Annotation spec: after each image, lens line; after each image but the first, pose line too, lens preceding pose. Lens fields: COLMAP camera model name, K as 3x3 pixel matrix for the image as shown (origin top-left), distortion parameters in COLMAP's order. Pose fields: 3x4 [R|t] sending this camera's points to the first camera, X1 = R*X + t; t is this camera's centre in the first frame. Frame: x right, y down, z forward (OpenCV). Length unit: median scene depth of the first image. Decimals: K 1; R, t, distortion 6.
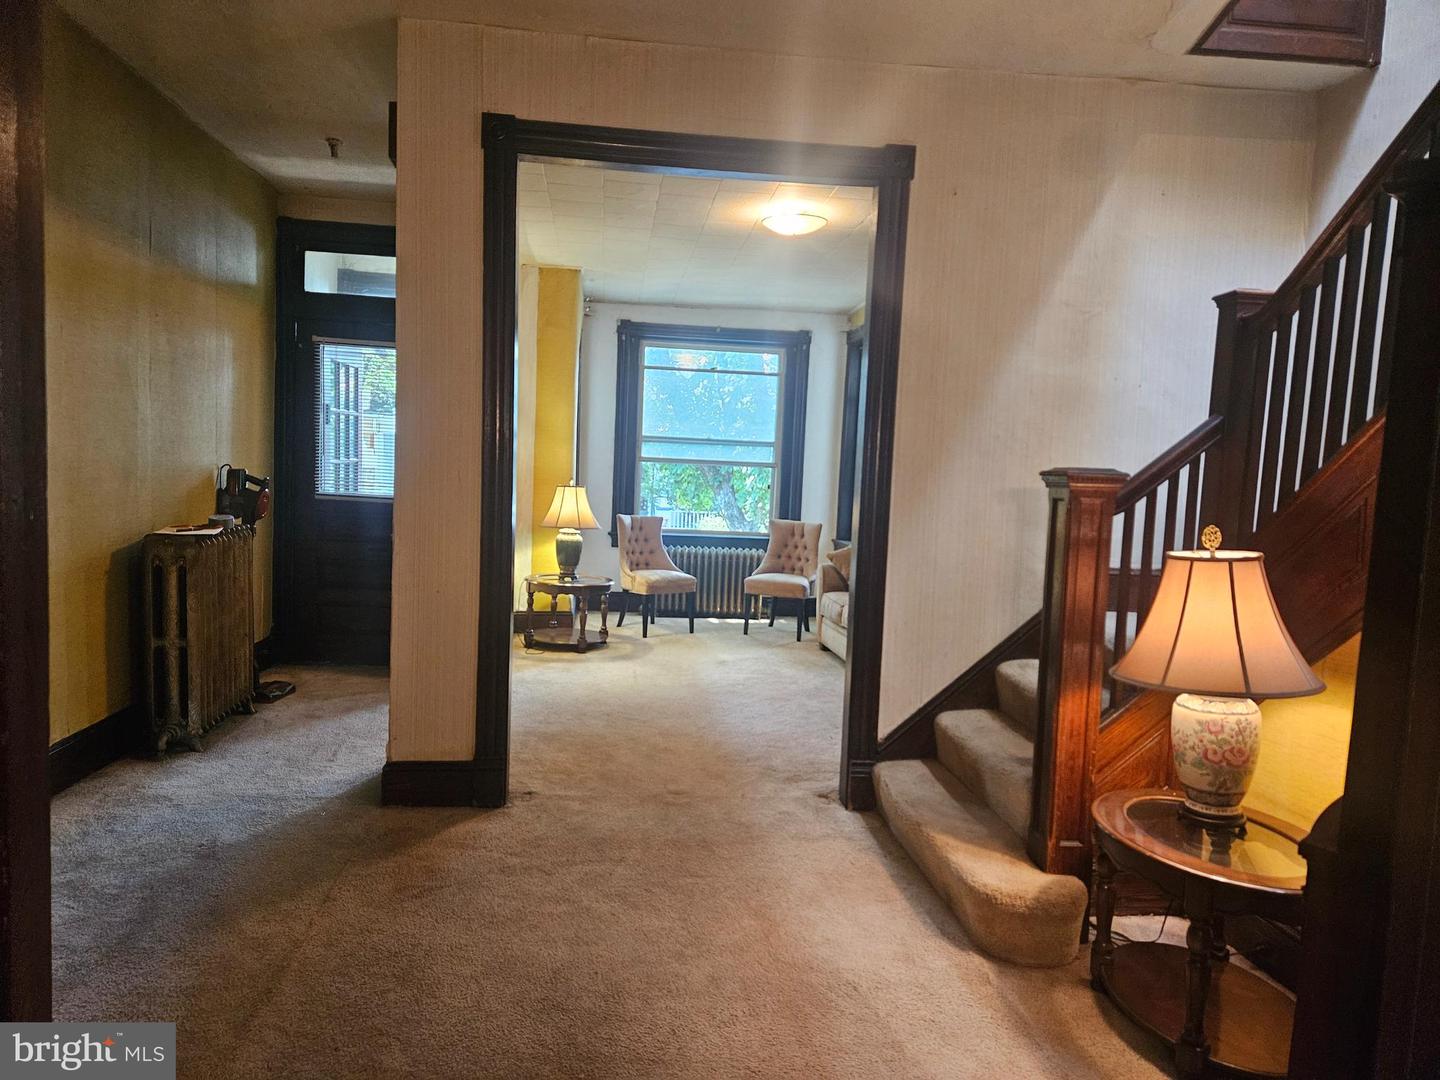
lens RADIAL K [[954.7, 0, 705.7], [0, 954.7, 559.5], [0, 0, 1]] dist [0.061714, -0.050020]
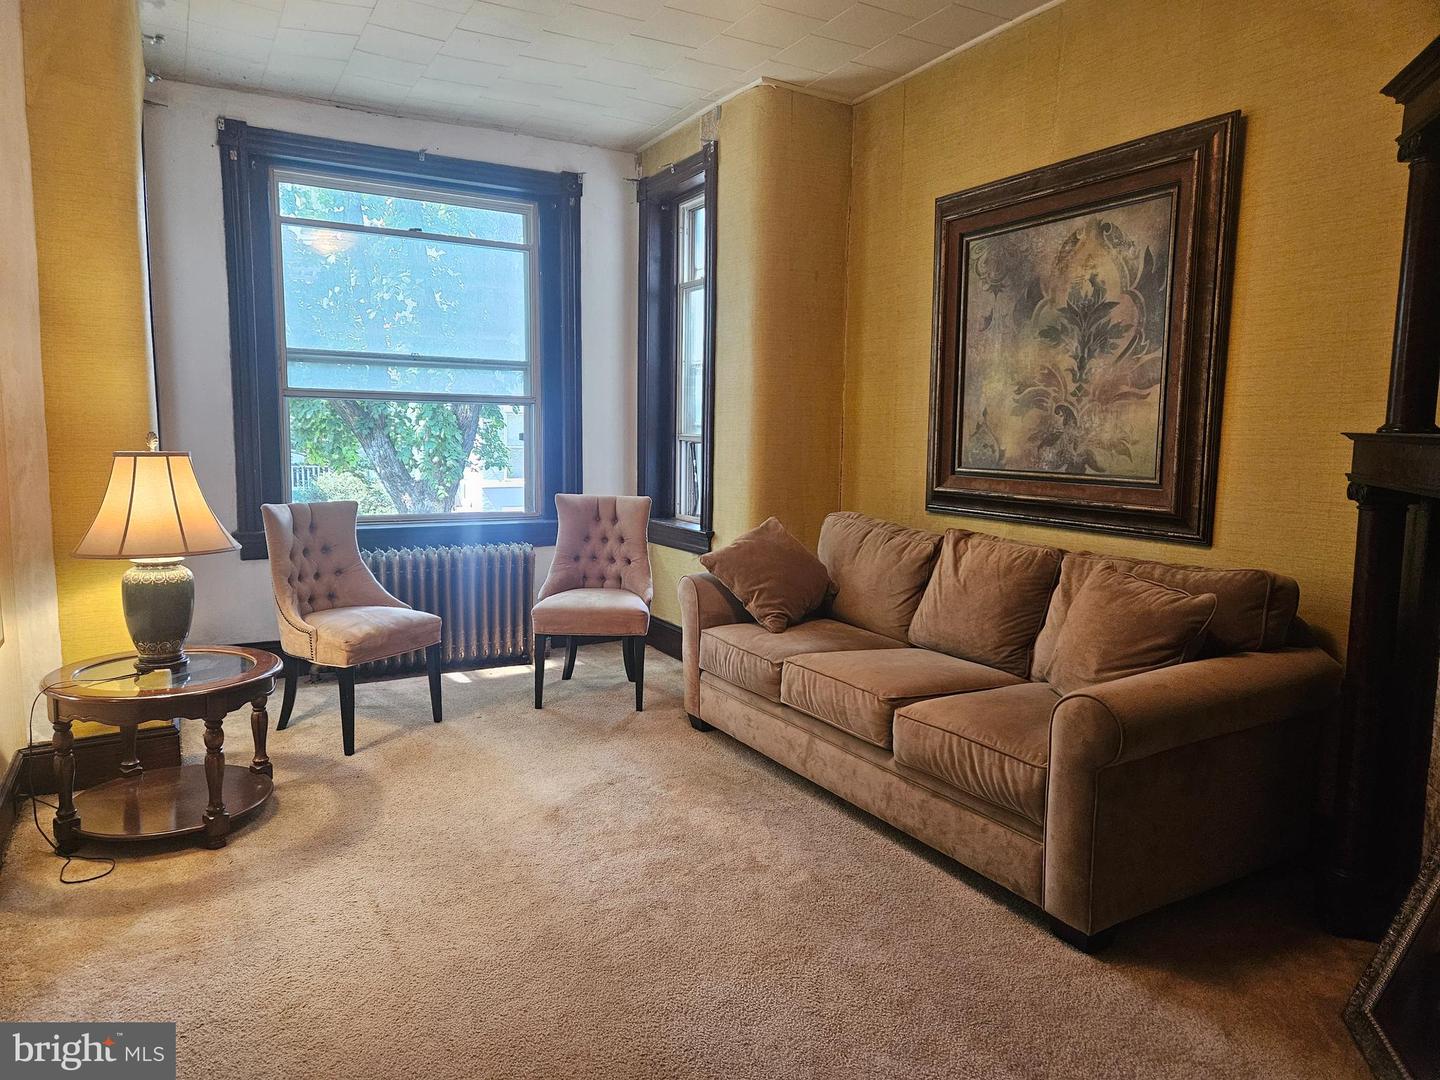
lens RADIAL K [[954.7, 0, 707.7], [0, 954.7, 539.1], [0, 0, 1]] dist [0.061714, -0.050020]
pose [[0.921135, -0.074318, 0.382082, -0.079198], [0.059198, 0.996933, 0.051196, -0.044910], [-0.384715, -0.024539, 0.922709, 0.499459]]
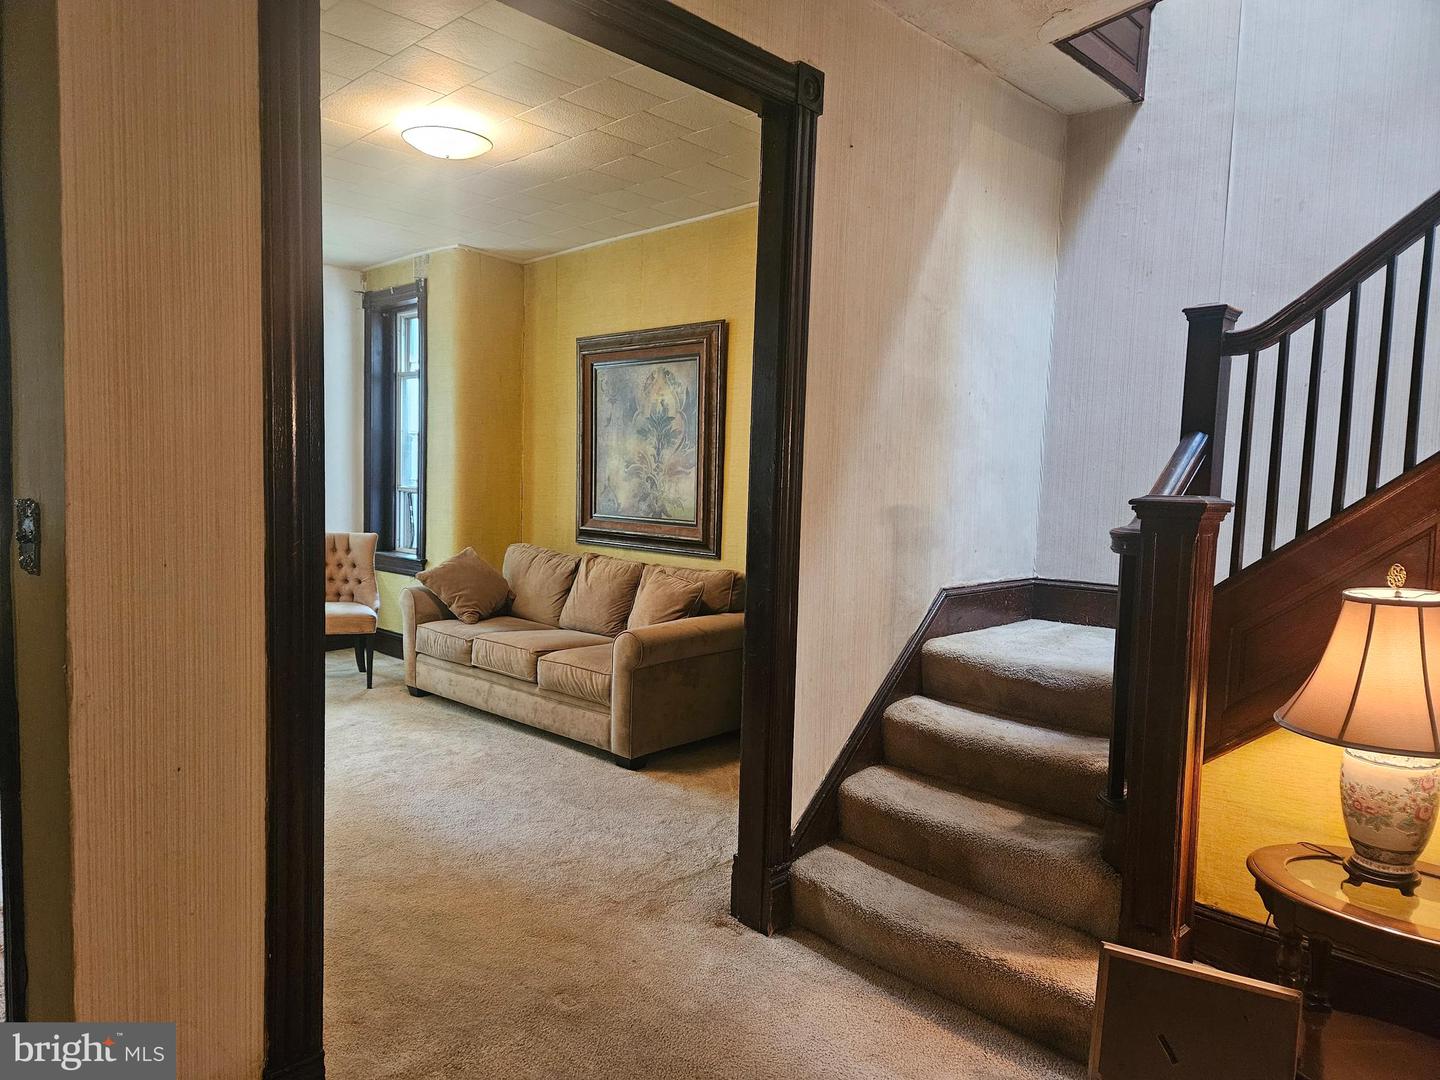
lens RADIAL K [[954.7, 0, 713.4], [0, 954.7, 554.6], [0, 0, 1]] dist [0.061714, -0.050020]
pose [[0.771419, -0.067421, 0.632745, -0.187640], [0.056710, 0.997699, 0.037169, -0.038544], [-0.633795, 0.007210, 0.773467, 0.233077]]
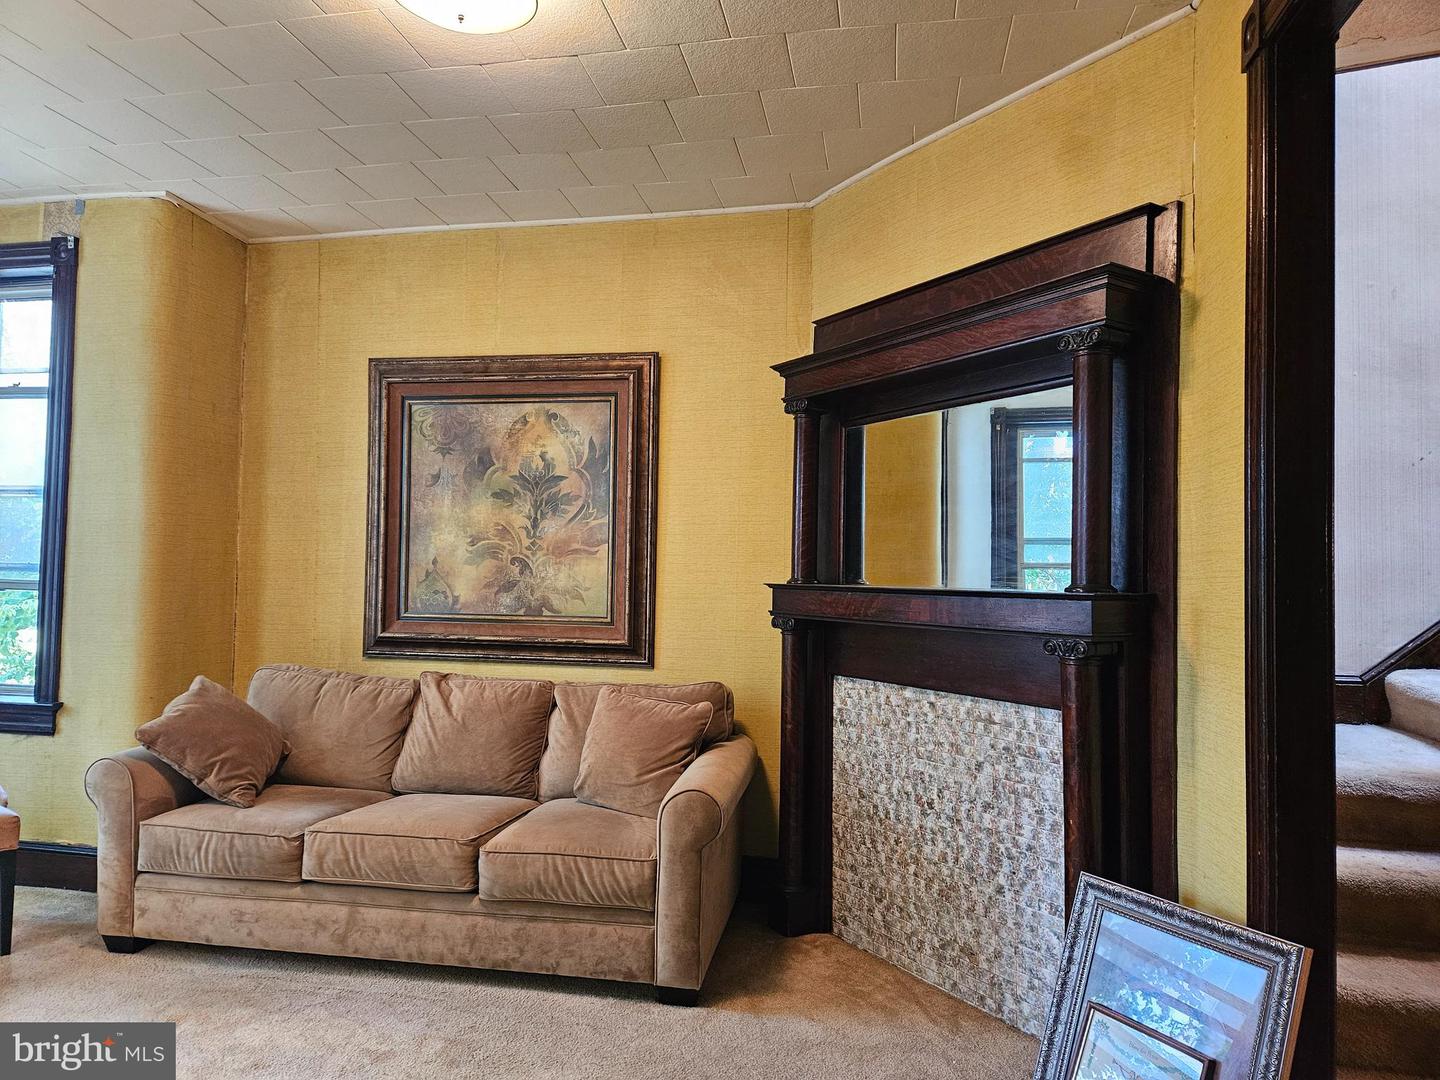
lens RADIAL K [[954.7, 0, 700.3], [0, 954.7, 544.5], [0, 0, 1]] dist [0.061714, -0.050020]
pose [[0.296823, -0.003162, 0.954927, -0.232590], [0.077746, 0.996755, -0.020865, -0.064601], [-0.951762, 0.080435, 0.296106, 0.614200]]
